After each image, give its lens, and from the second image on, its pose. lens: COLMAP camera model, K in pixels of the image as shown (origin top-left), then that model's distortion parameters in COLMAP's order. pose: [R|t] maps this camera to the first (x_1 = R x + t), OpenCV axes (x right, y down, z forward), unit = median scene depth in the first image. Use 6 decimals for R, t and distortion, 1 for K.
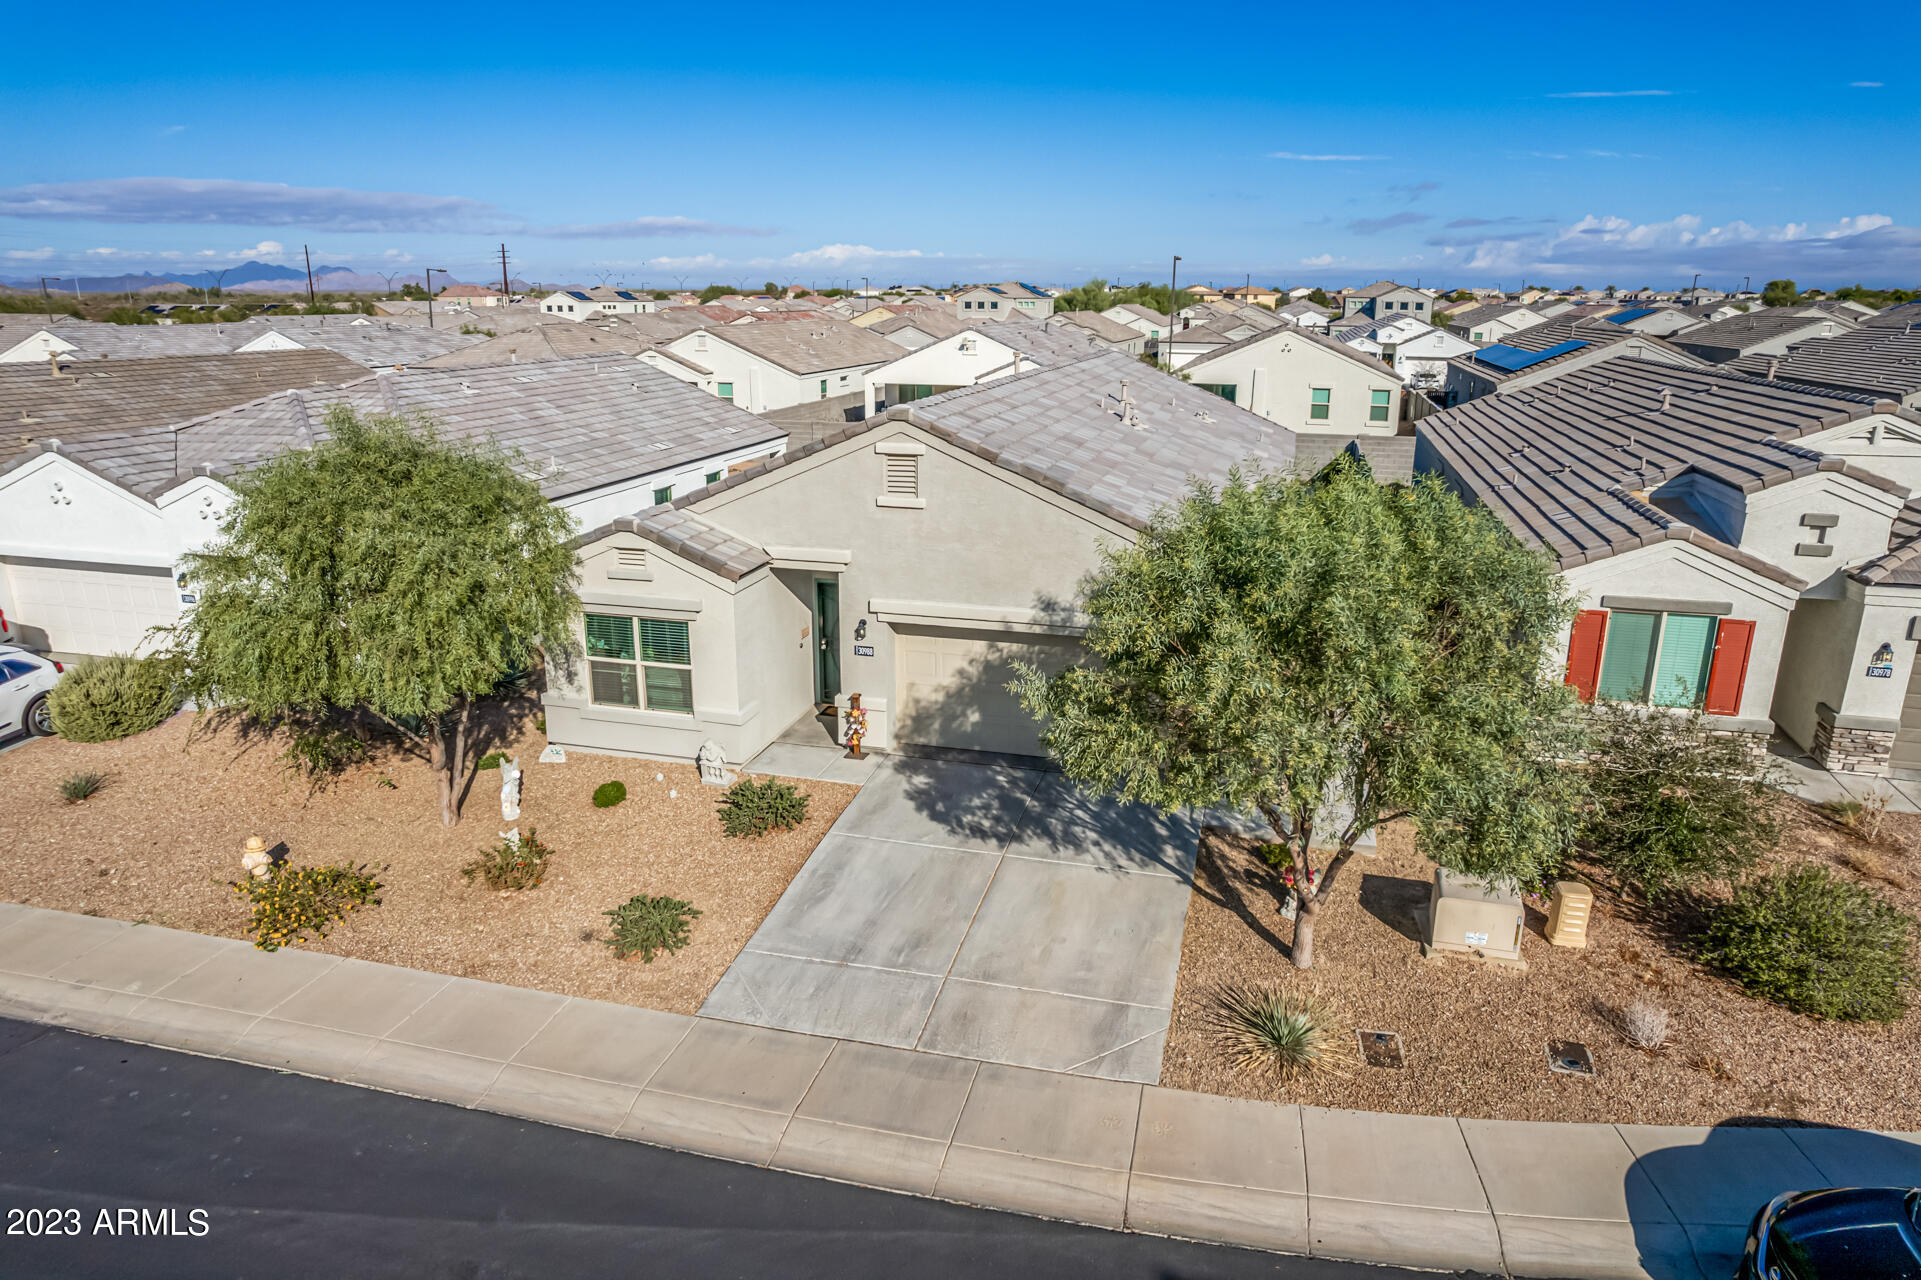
lens RADIAL K [[1232.8, 0, 963.1], [0, 1232.8, 639.5], [0, 0, 1]] dist [-0.070296, 0.062654]
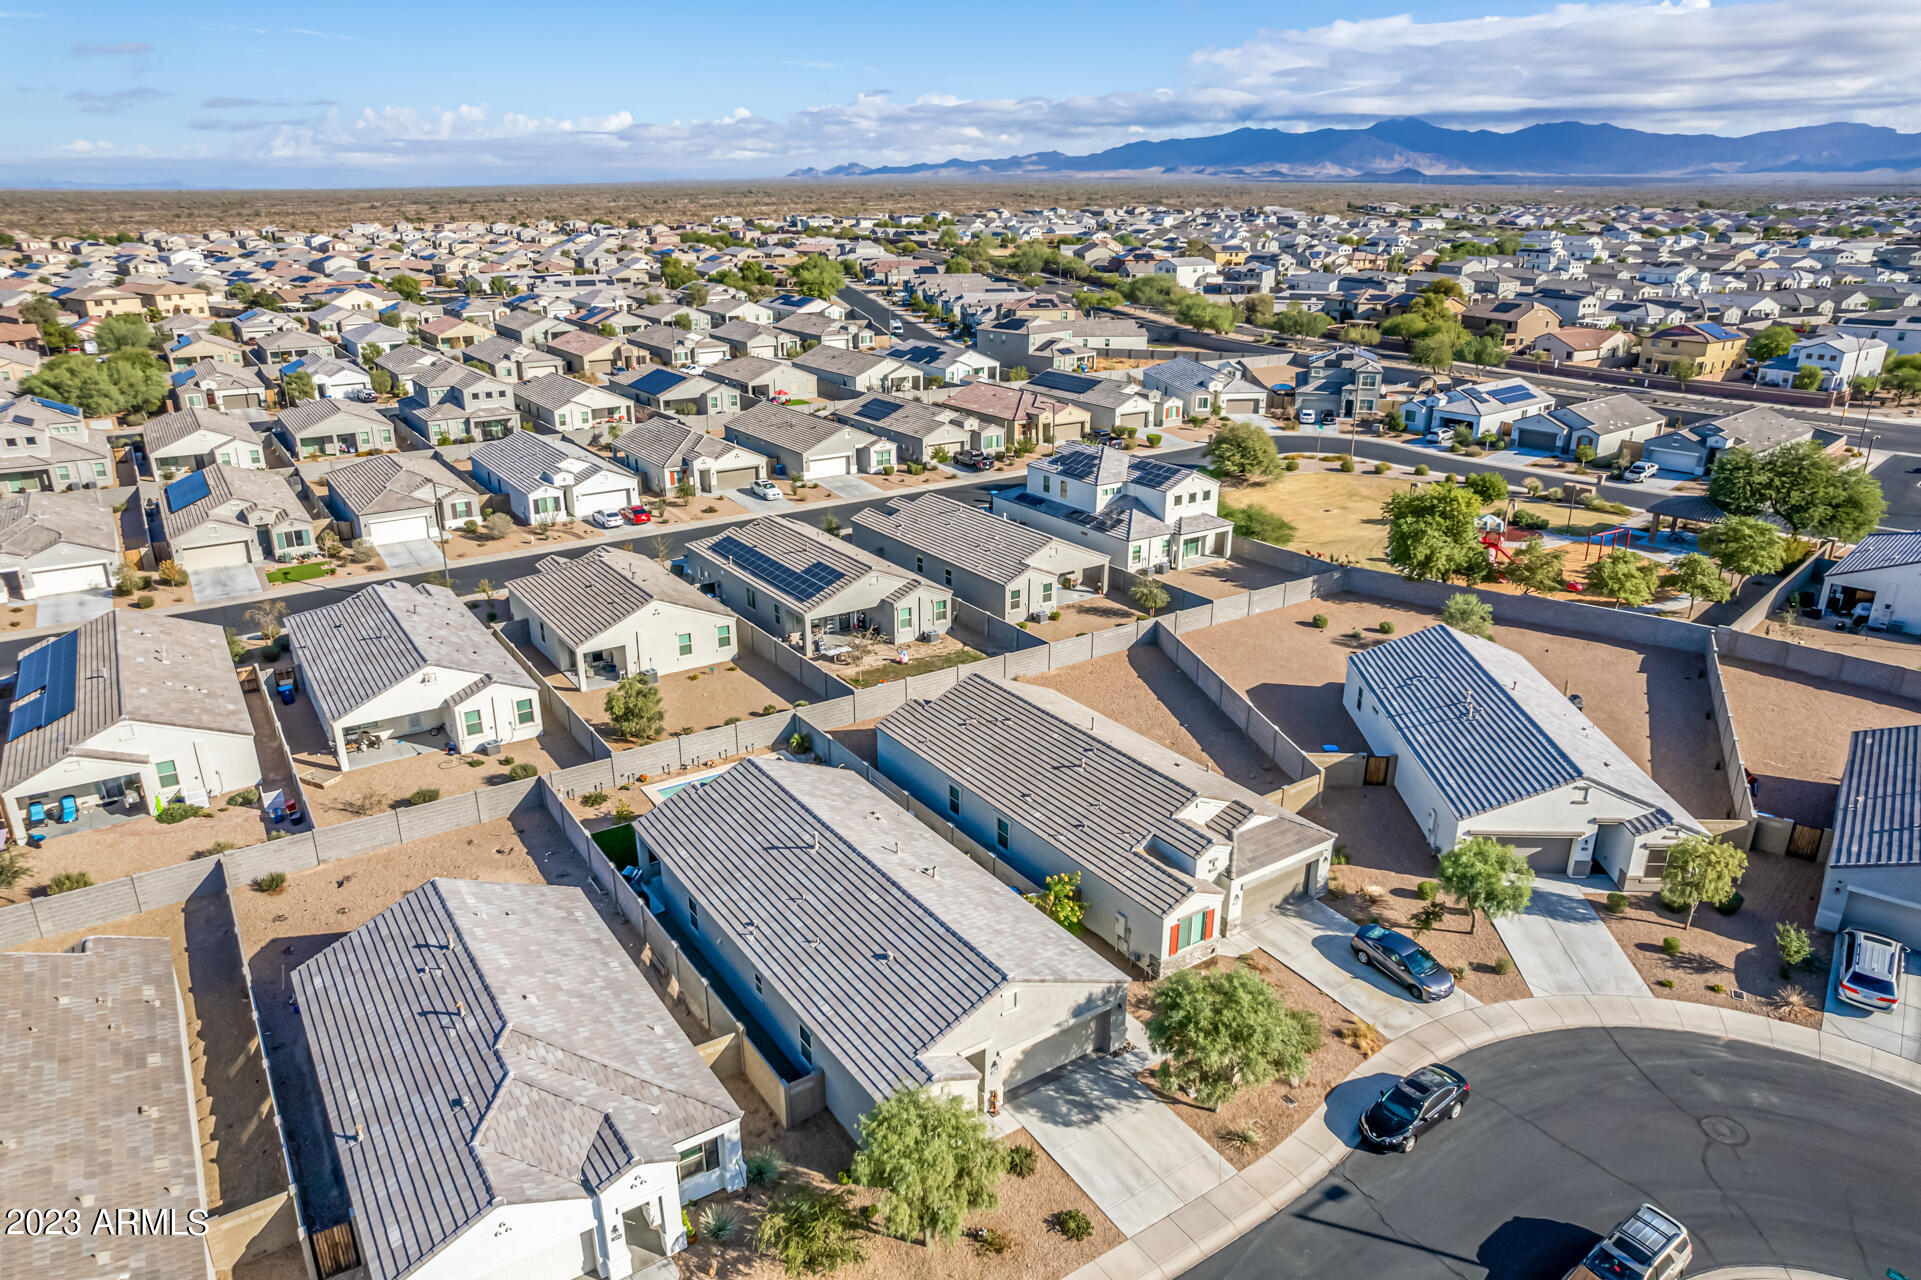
lens RADIAL K [[1232.8, 0, 963.1], [0, 1232.8, 639.5], [0, 0, 1]] dist [-0.070296, 0.062654]
pose [[0.654543, -0.264447, 0.708266, -1.606185], [0.207536, 0.963690, 0.168021, -1.228766], [-0.726982, 0.037013, 0.685659, -0.573426]]
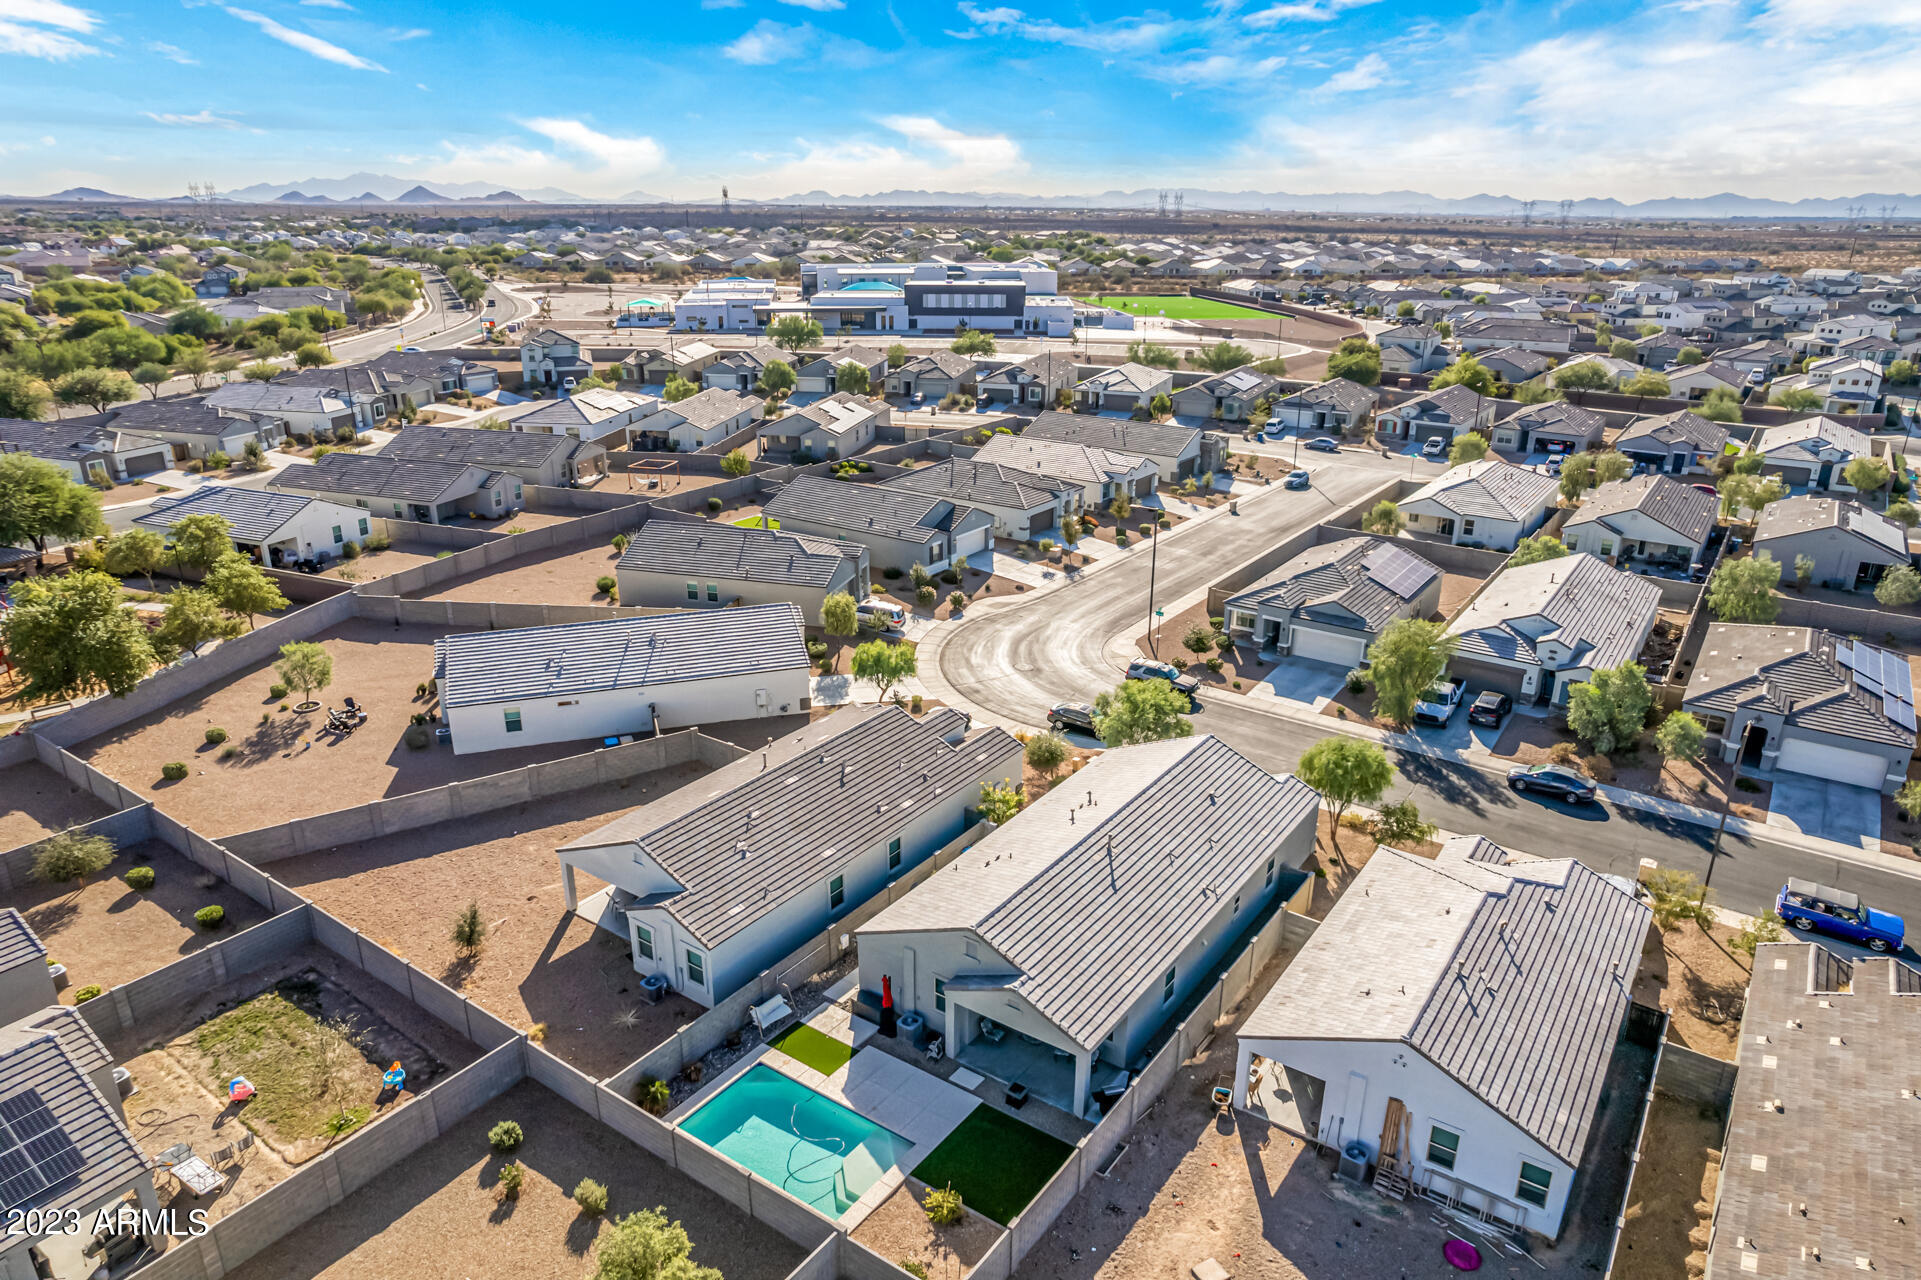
lens RADIAL K [[1232.8, 0, 963.1], [0, 1232.8, 639.5], [0, 0, 1]] dist [-0.070296, 0.062654]
pose [[-0.940058, -0.124997, 0.317280, -0.456115], [0.082911, 0.818707, 0.568194, -2.416157], [-0.330782, 0.560441, -0.759269, 3.692080]]
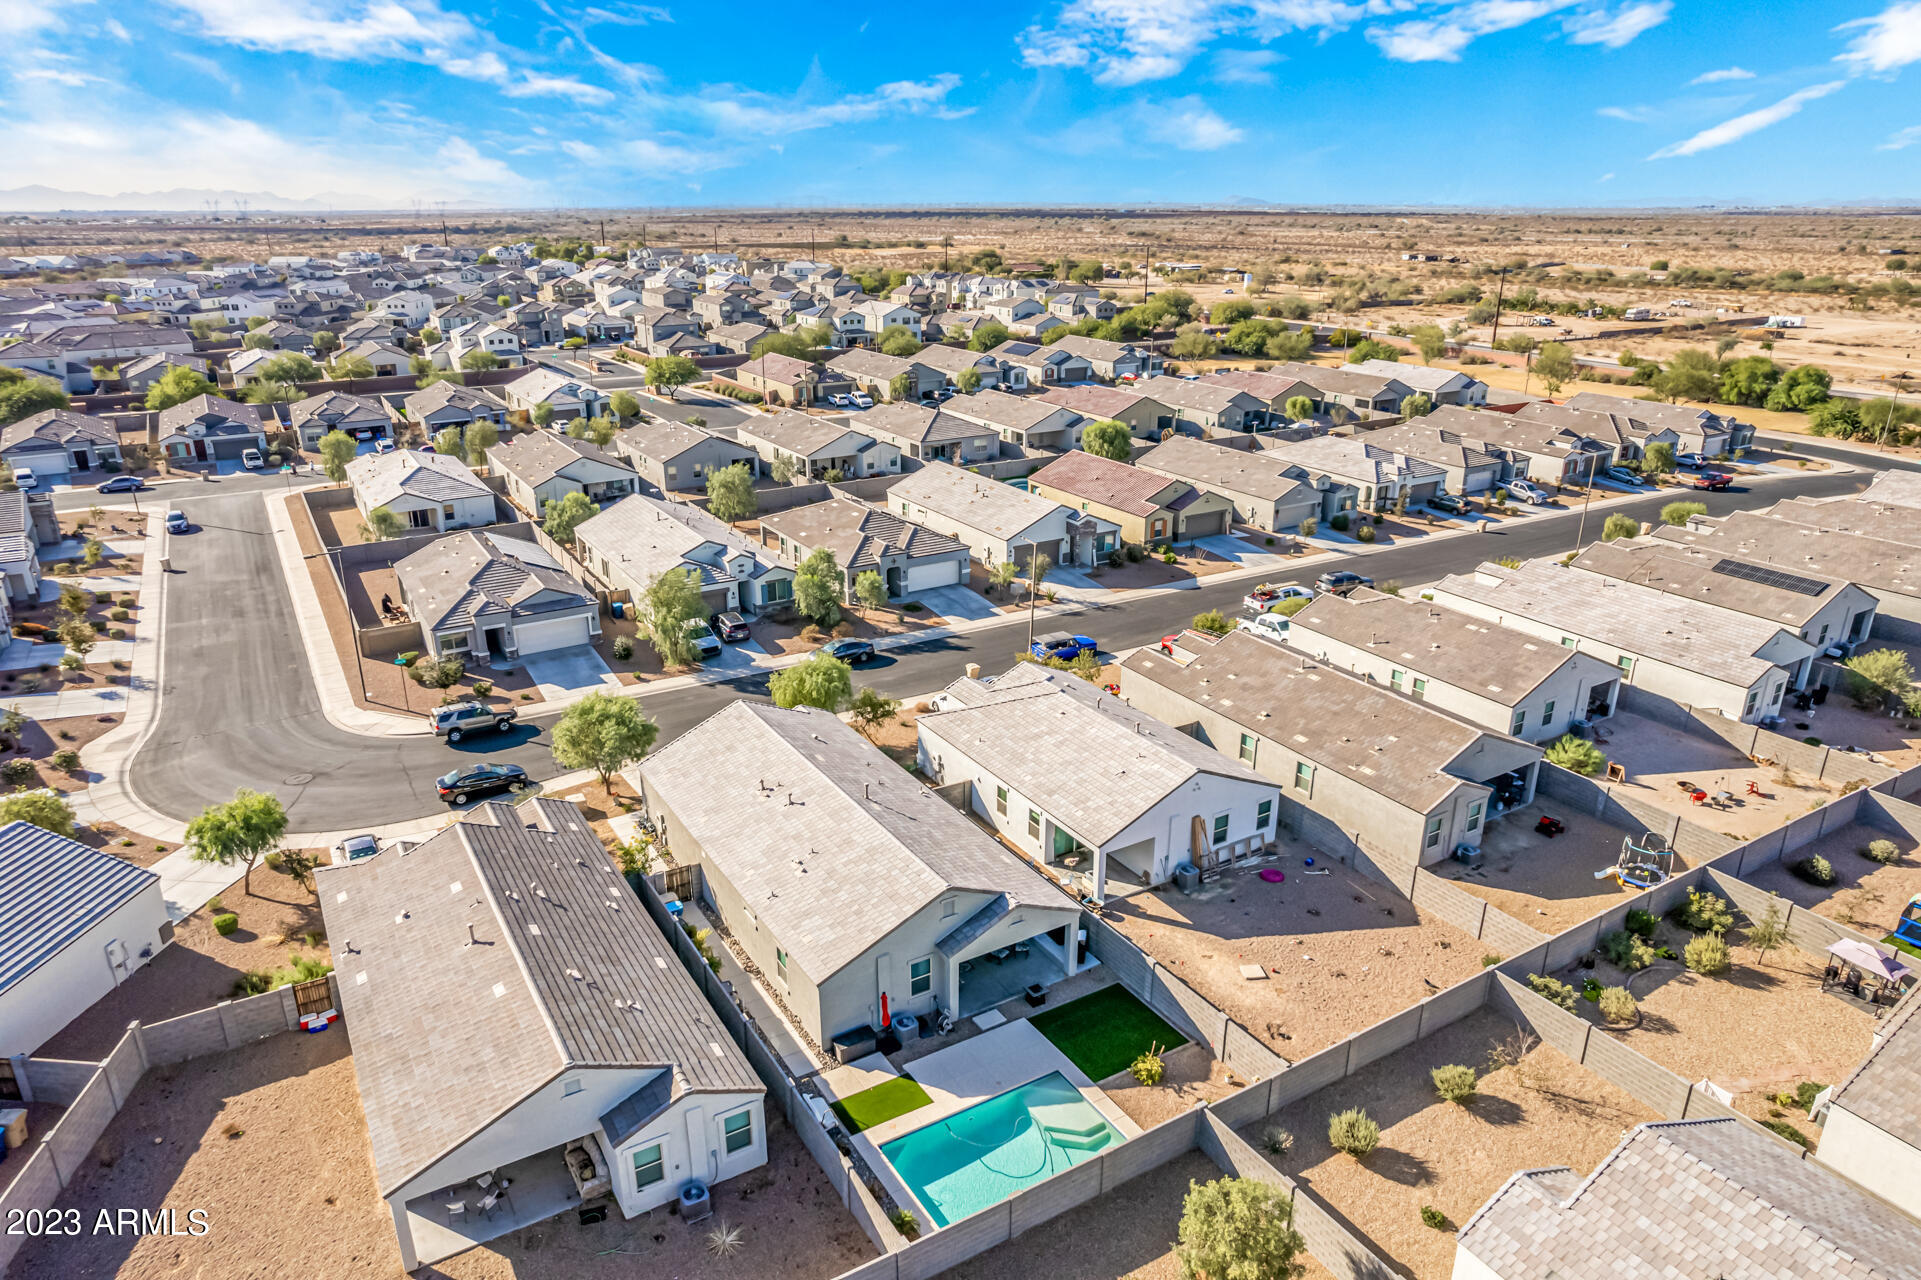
lens RADIAL K [[1232.8, 0, 963.1], [0, 1232.8, 639.5], [0, 0, 1]] dist [-0.070296, 0.062654]
pose [[-0.688578, 0.242936, -0.683259, 1.879809], [-0.199495, 0.842398, 0.500567, -2.231331], [0.697181, 0.480986, -0.531593, 3.244613]]
